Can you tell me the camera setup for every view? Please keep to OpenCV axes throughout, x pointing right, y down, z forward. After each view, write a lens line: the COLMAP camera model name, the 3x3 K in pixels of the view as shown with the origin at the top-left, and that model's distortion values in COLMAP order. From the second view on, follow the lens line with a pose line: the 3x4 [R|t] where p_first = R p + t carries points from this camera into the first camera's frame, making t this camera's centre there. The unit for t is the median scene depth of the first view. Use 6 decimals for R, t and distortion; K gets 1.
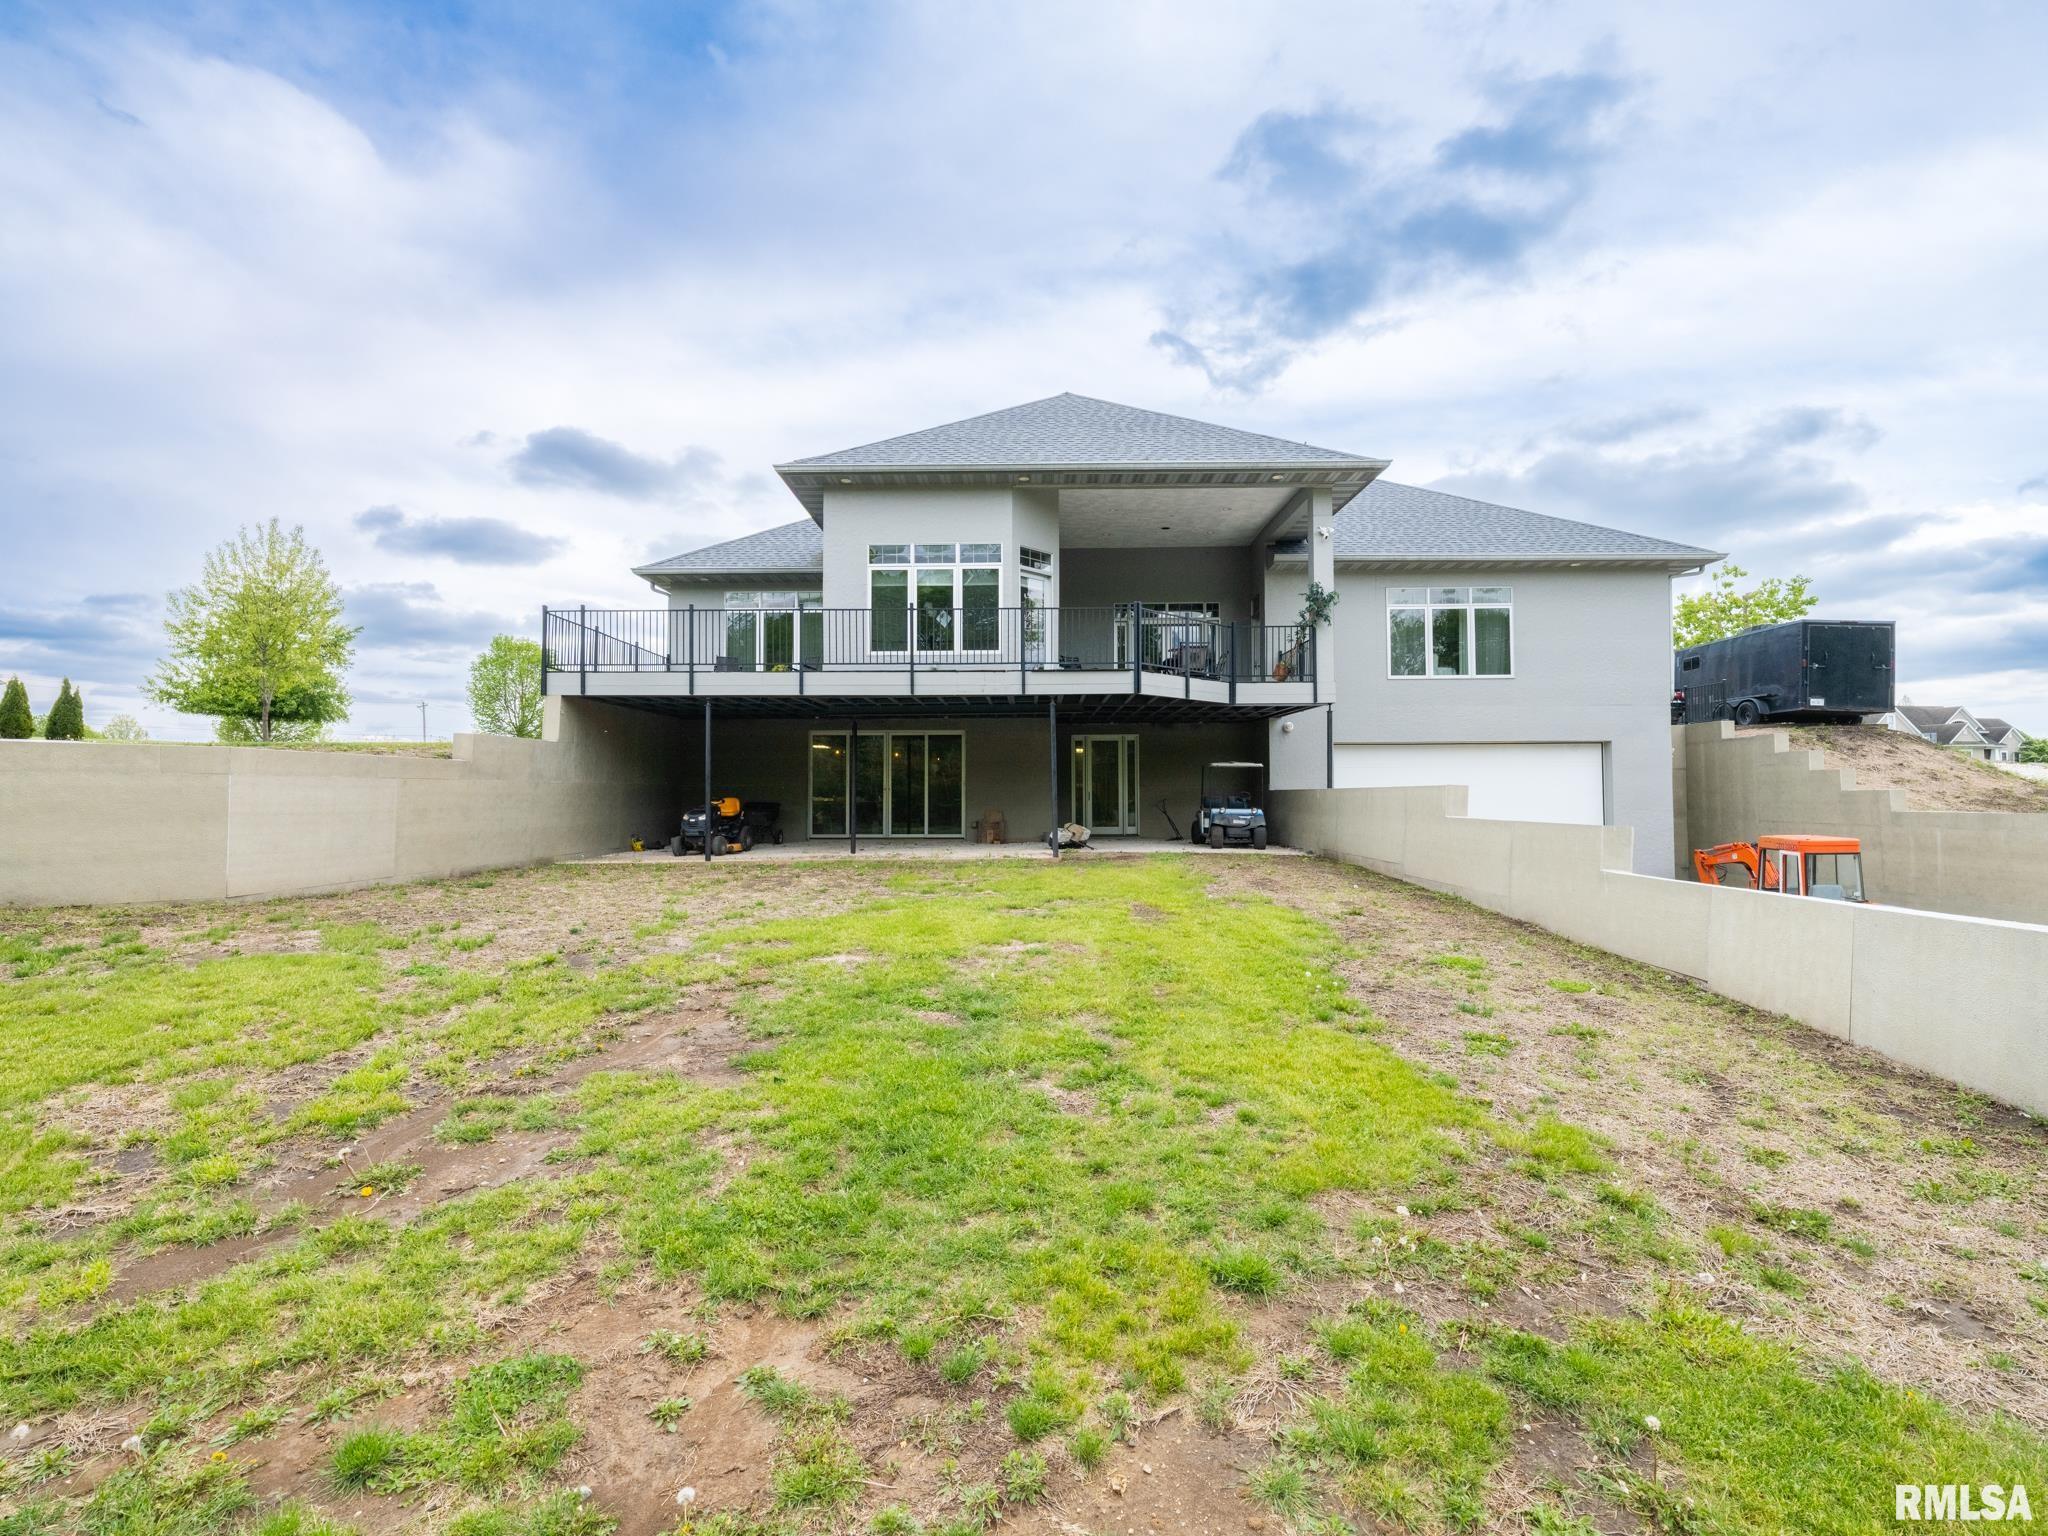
lens RADIAL K [[905.2, 0, 1030.2], [0, 905.2, 761.9], [0, 0, 1]] dist [0.006824, -0.000181]
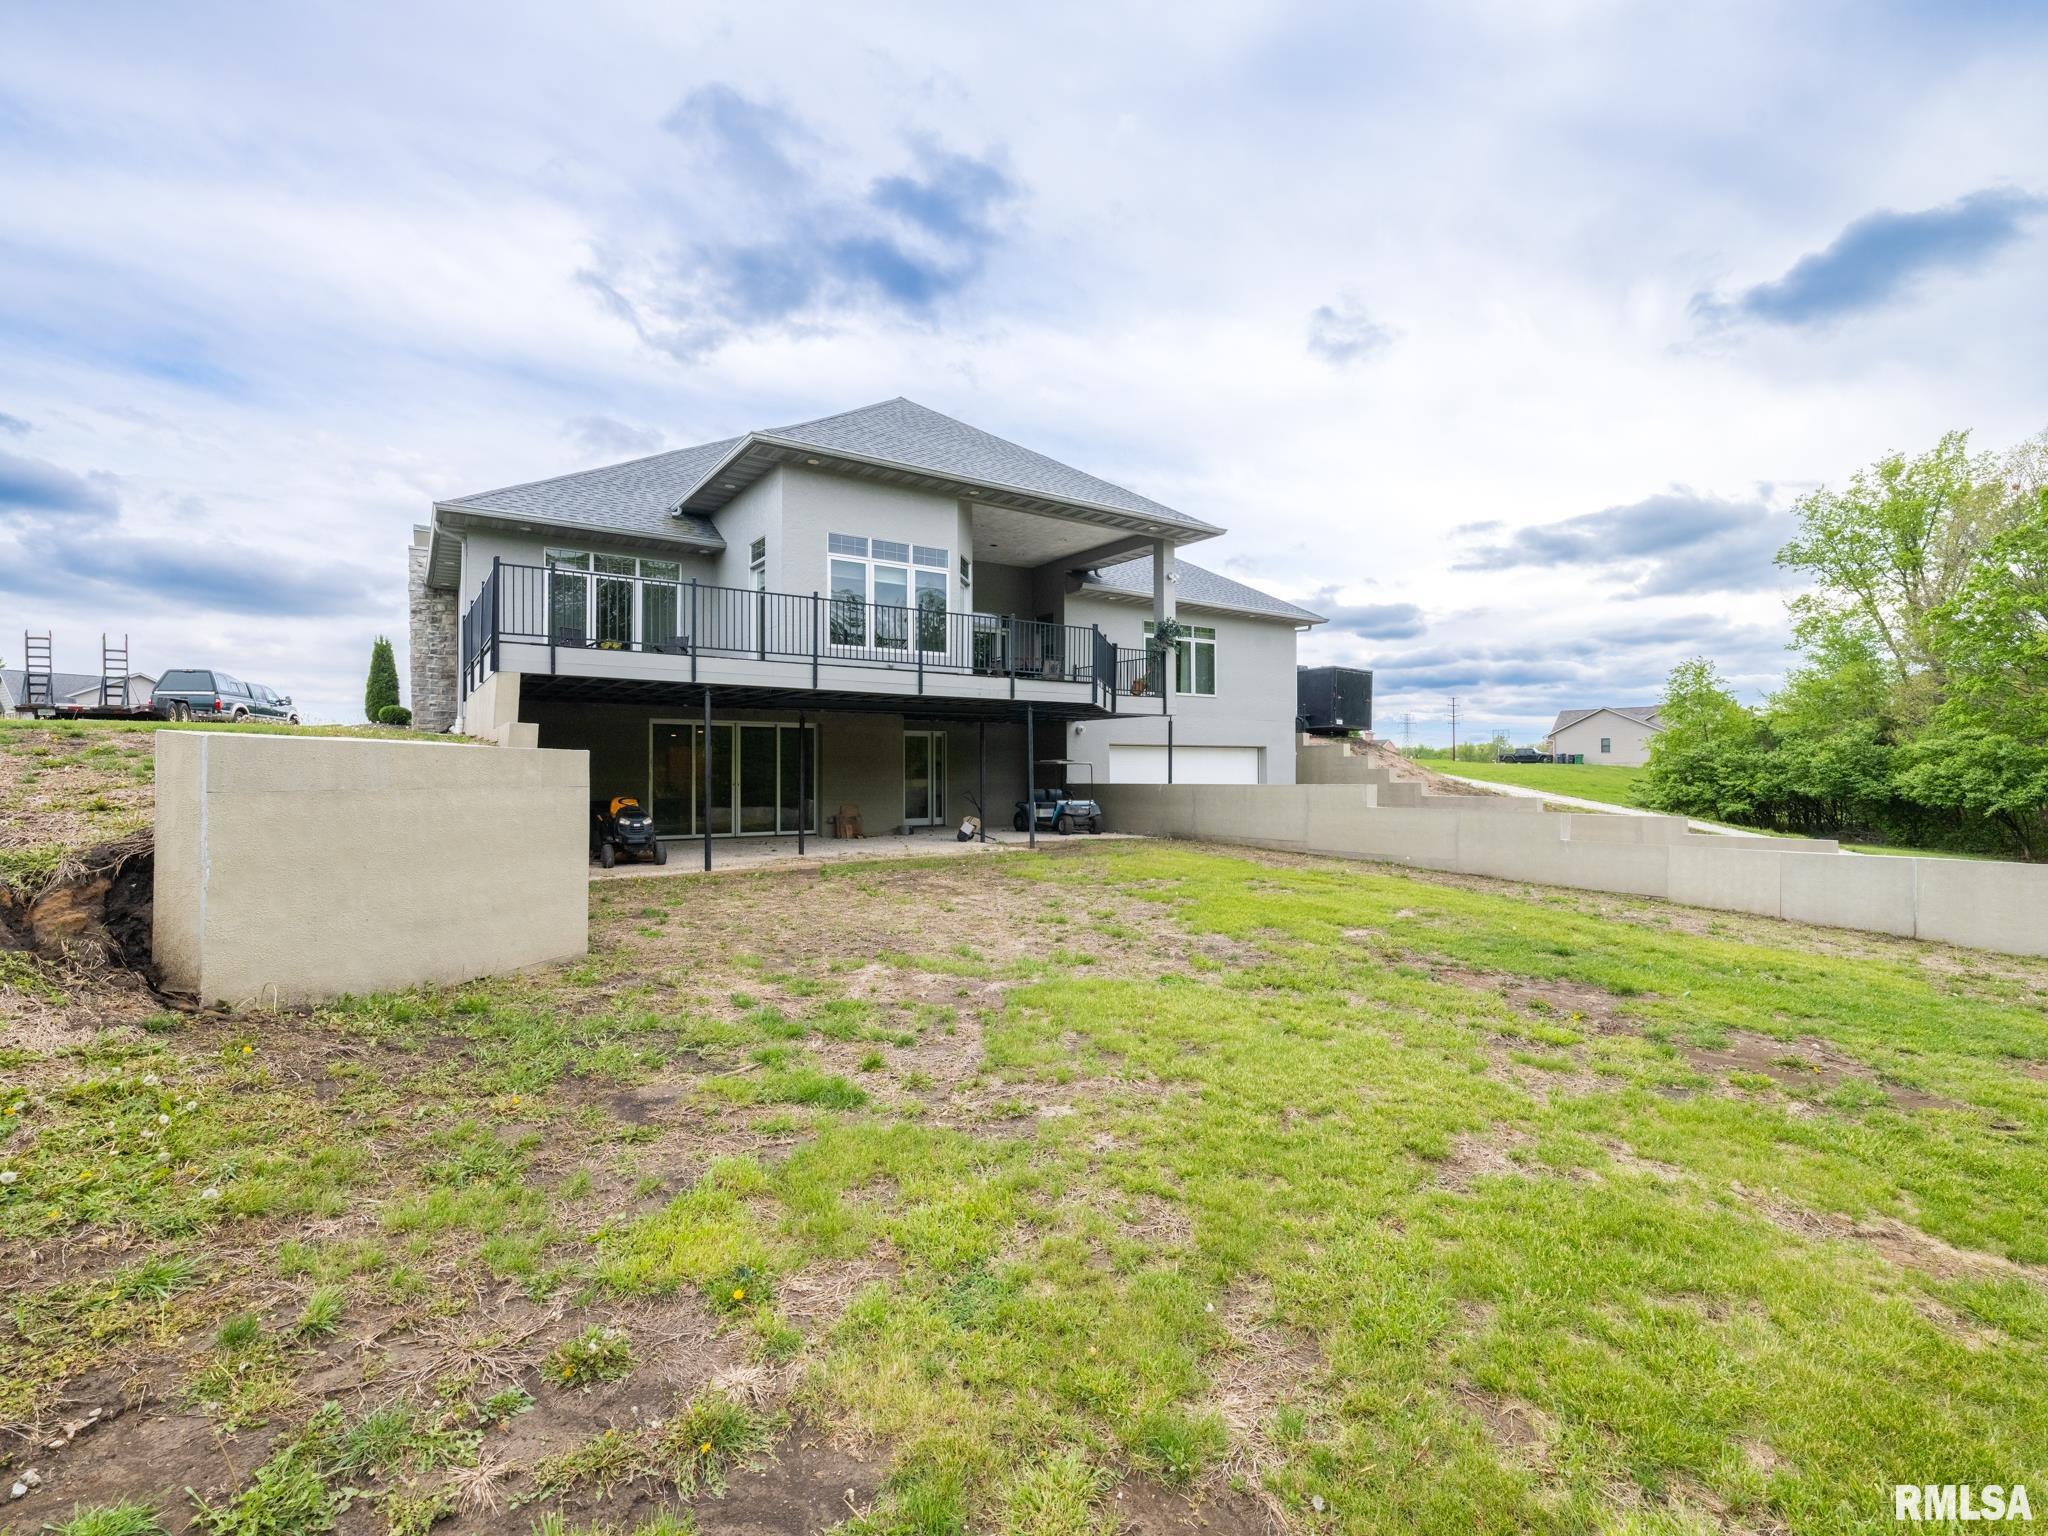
lens RADIAL K [[905.2, 0, 1014.8], [0, 905.2, 749.2], [0, 0, 1]] dist [0.006824, -0.000181]
pose [[0.828524, 0.016538, 0.559709, -0.443006], [-0.018513, 0.999826, -0.002138, -0.009155], [-0.559648, -0.008590, 0.828686, 0.074904]]
